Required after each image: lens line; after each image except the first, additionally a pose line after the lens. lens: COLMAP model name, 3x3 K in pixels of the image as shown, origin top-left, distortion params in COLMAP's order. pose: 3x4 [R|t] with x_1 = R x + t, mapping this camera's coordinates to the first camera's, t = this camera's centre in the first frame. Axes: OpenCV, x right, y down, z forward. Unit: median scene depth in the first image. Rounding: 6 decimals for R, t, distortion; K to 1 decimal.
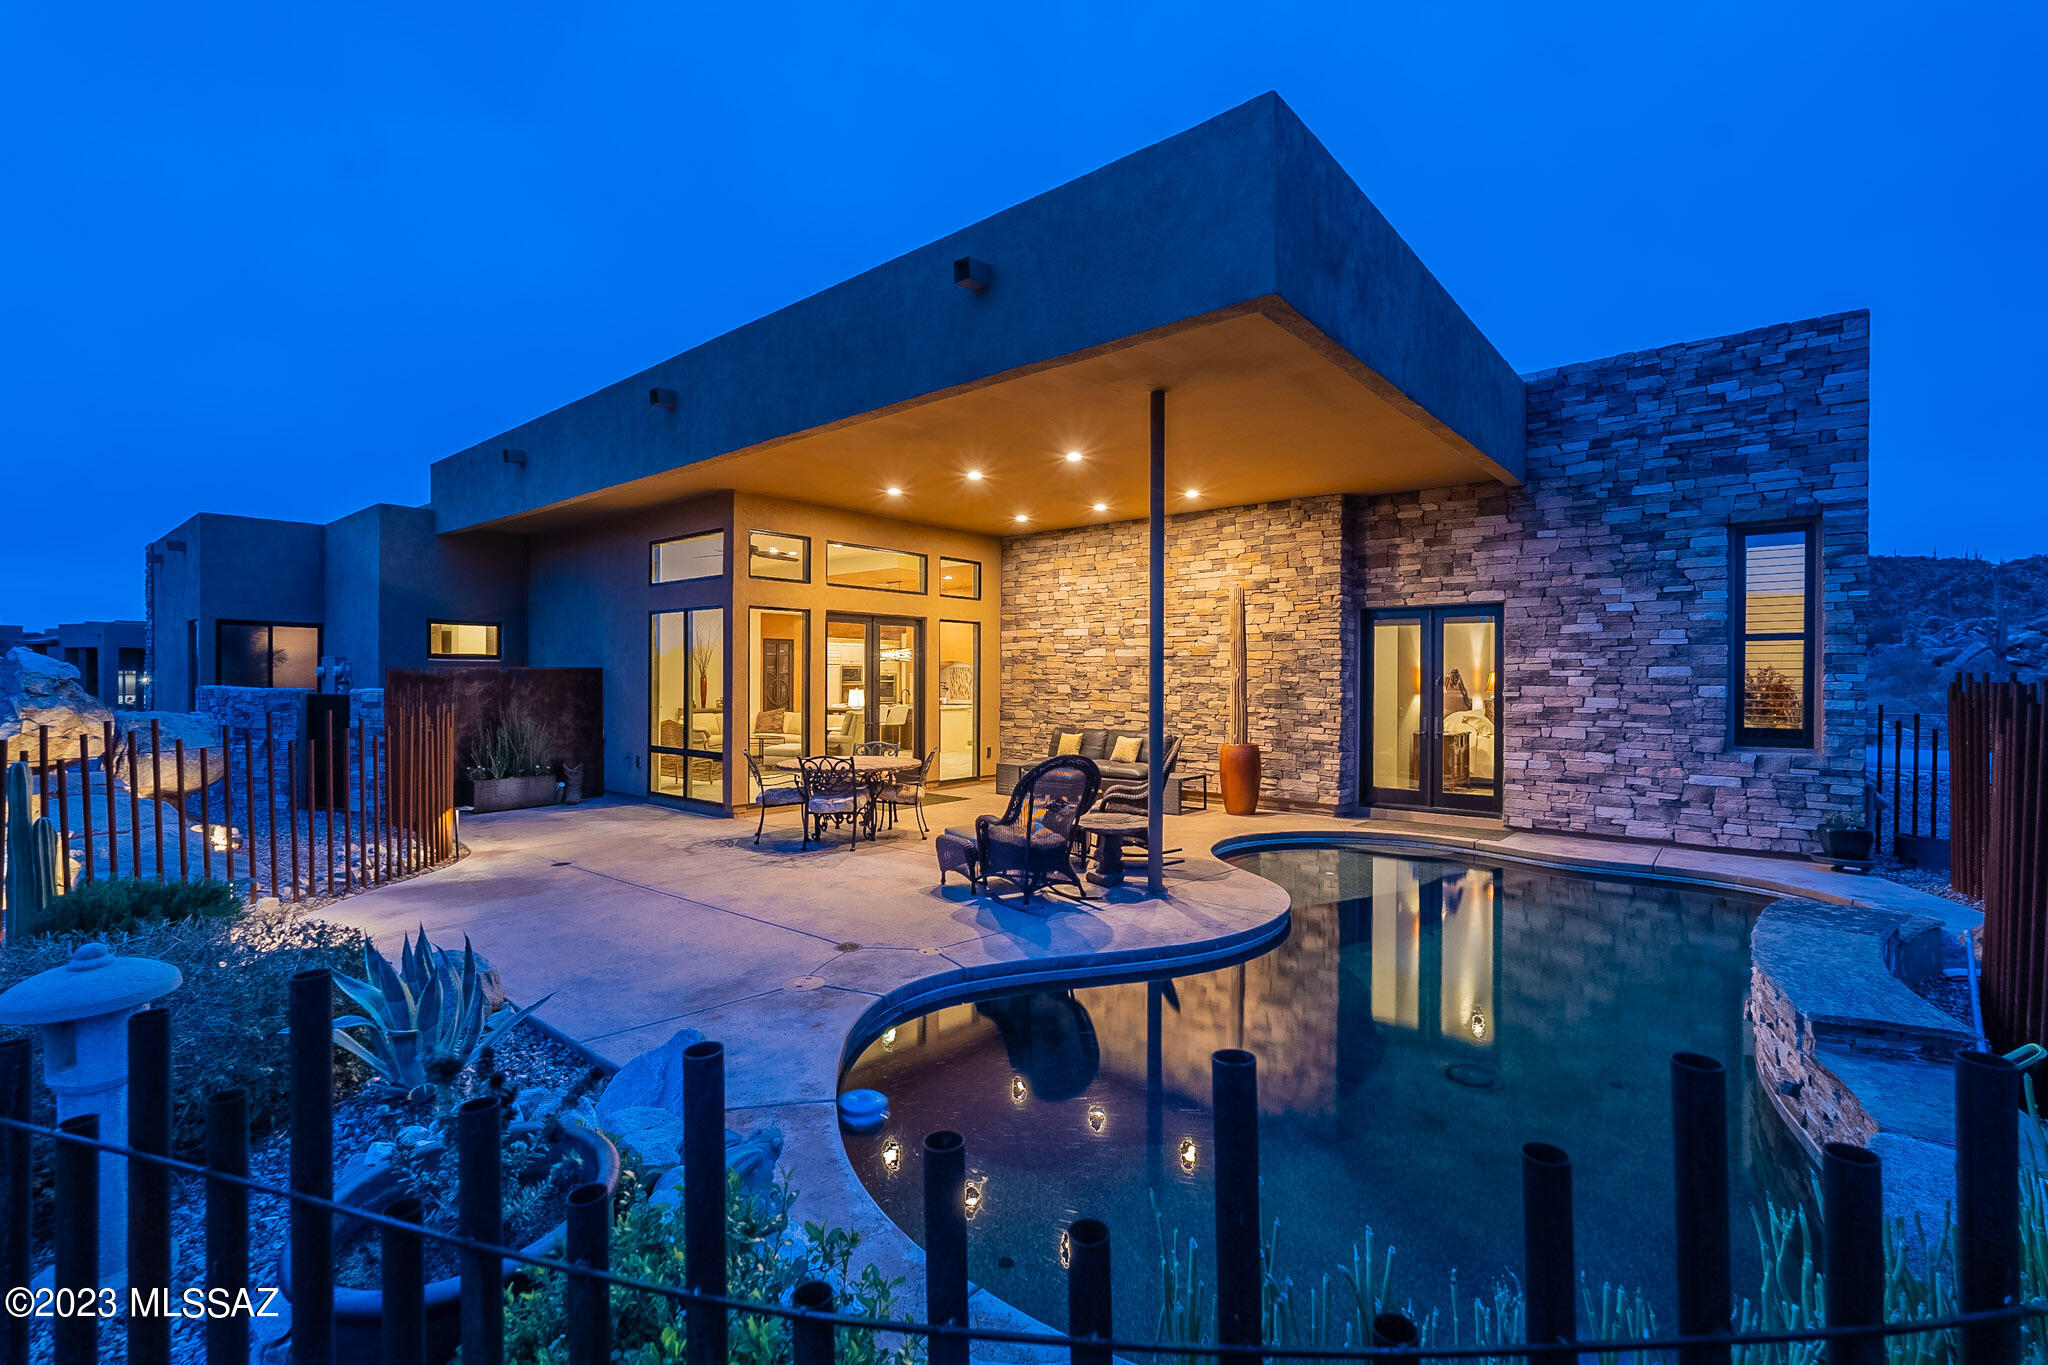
lens RADIAL K [[913.5, 0, 1011.1], [0, 913.5, 677.9], [0, 0, 1]] dist [-0.001132, 0.000001]
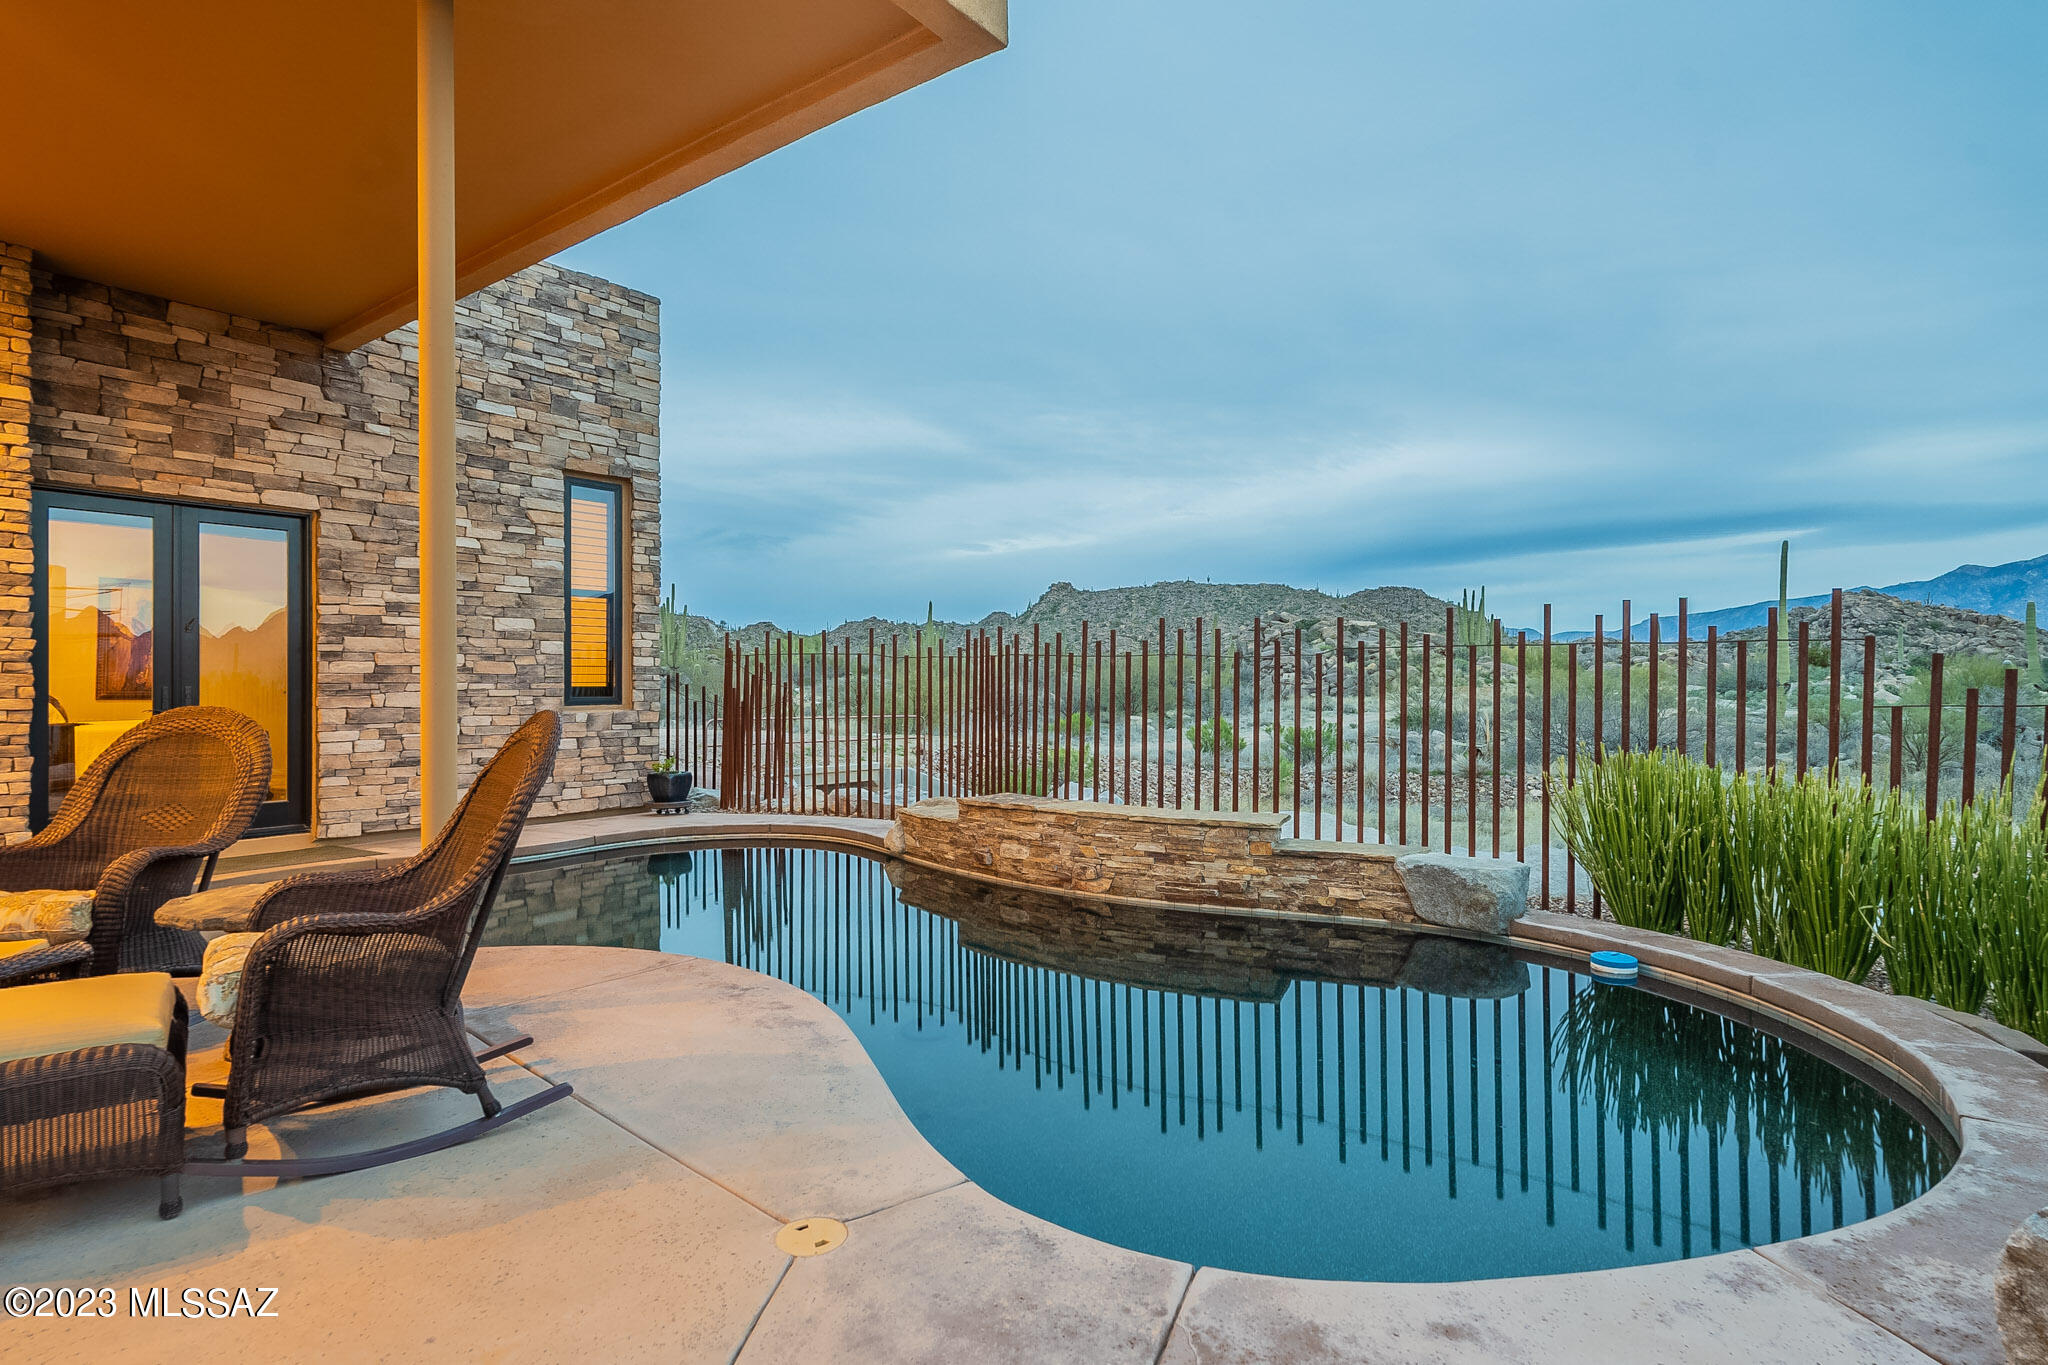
lens RADIAL K [[1051.5, 0, 1019.9], [0, 1051.5, 686.4], [0, 0, 1]] dist [-0.003190, 0.000086]
pose [[-0.065261, -0.002460, 0.997865, -0.278832], [0.003762, 0.999989, 0.002712, 0.046482], [-0.997861, 0.003931, -0.065251, 0.525157]]
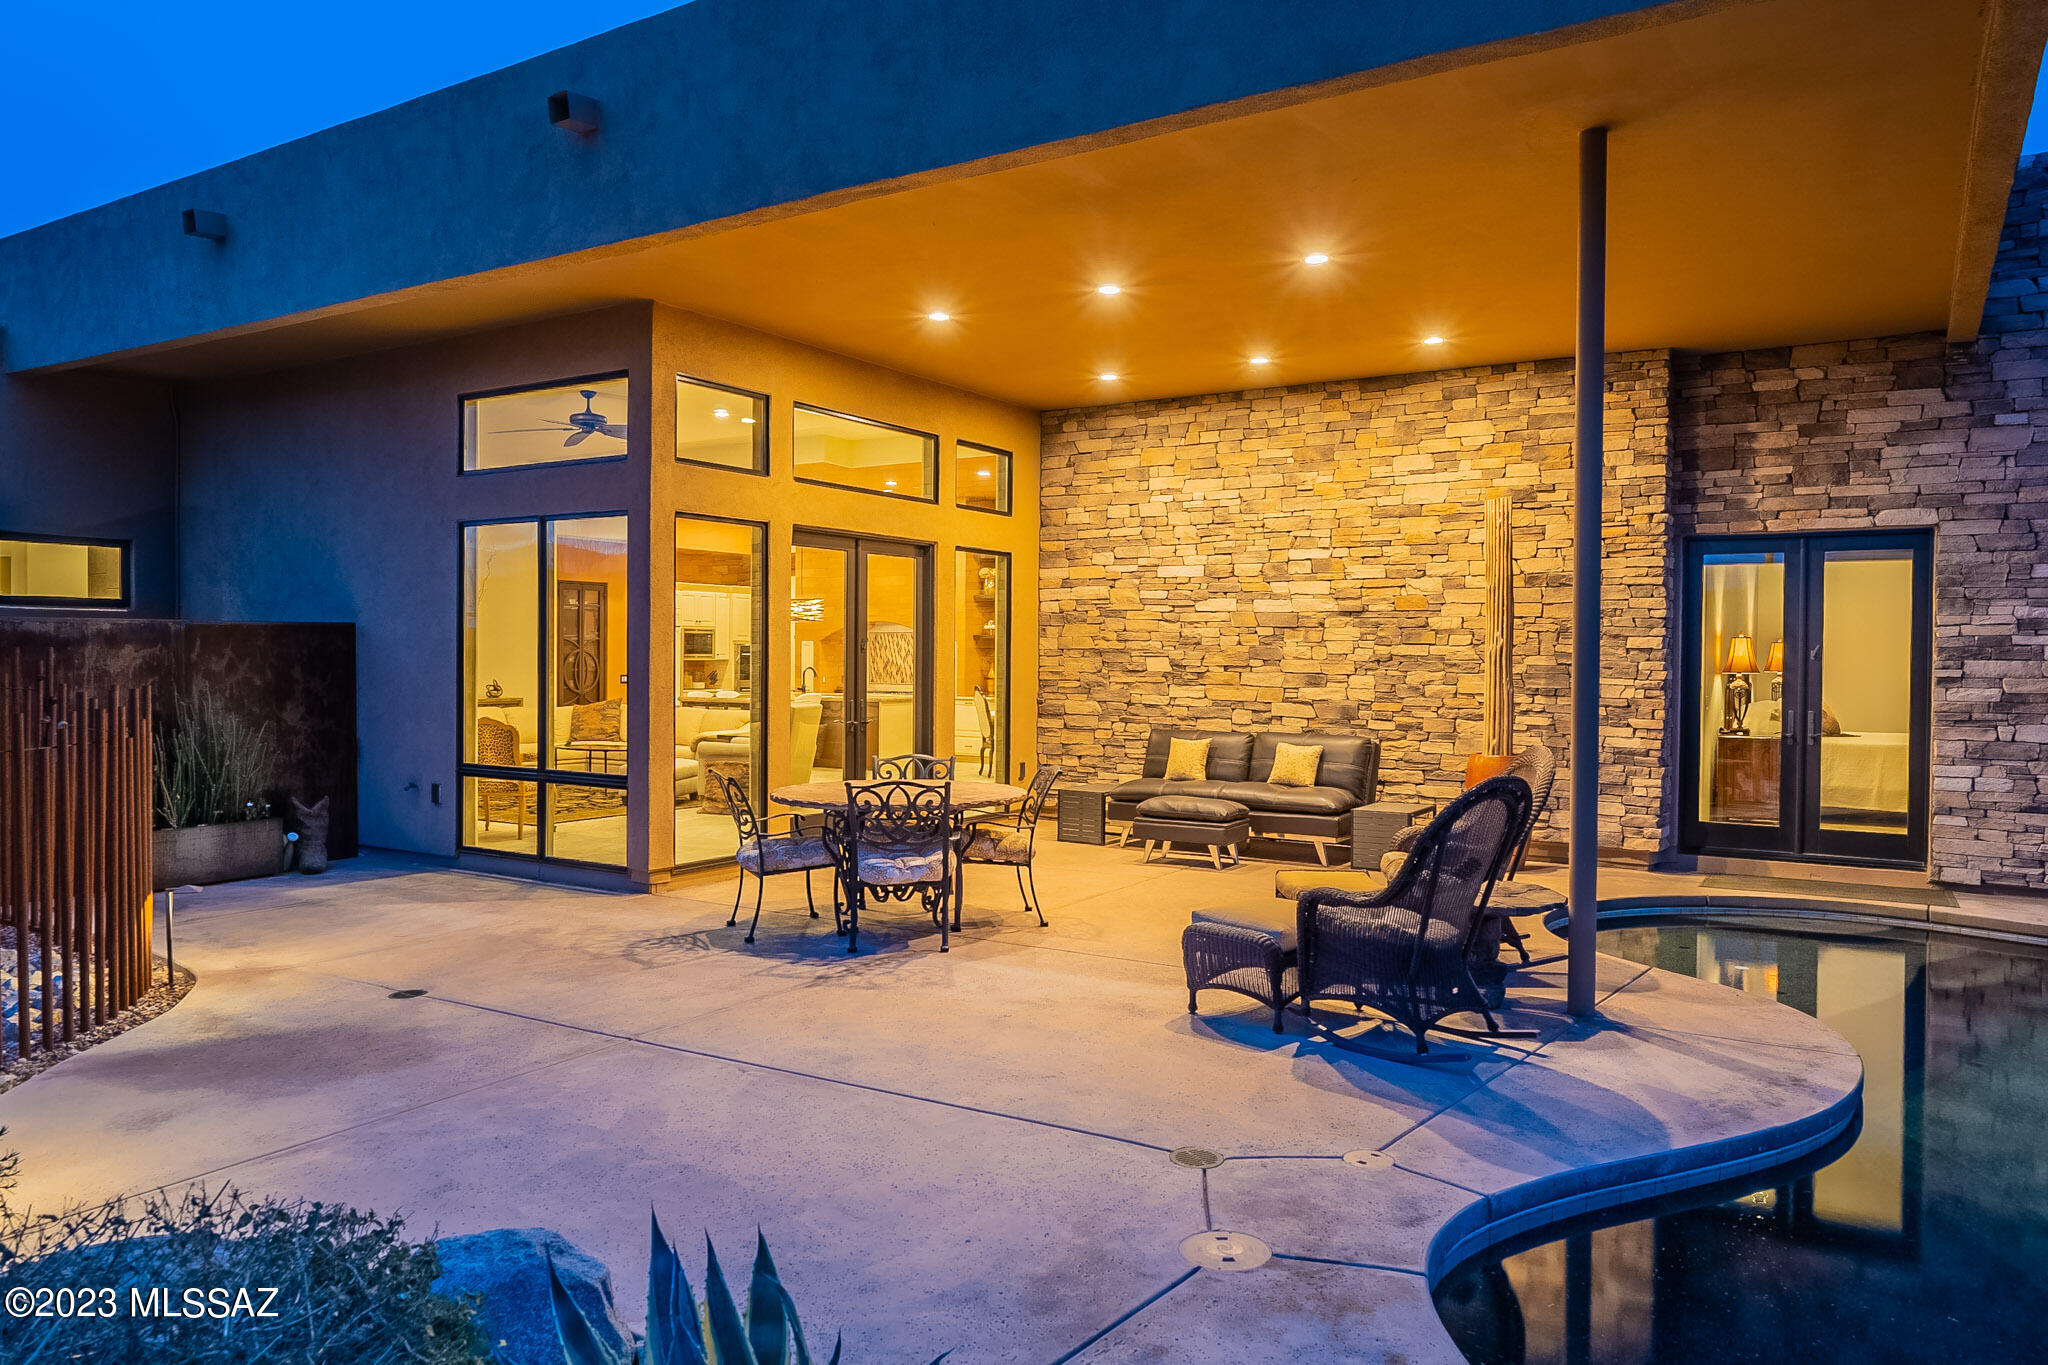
lens RADIAL K [[1389.9, 0, 1028.9], [0, 1389.9, 671.8], [0, 0, 1]] dist [0.002093, 0.002958]
pose [[0.989004, 0.002900, 0.147861, -0.219744], [-0.004692, 0.999920, 0.011774, 0.008395], [-0.147815, -0.012338, 0.988938, 0.141739]]
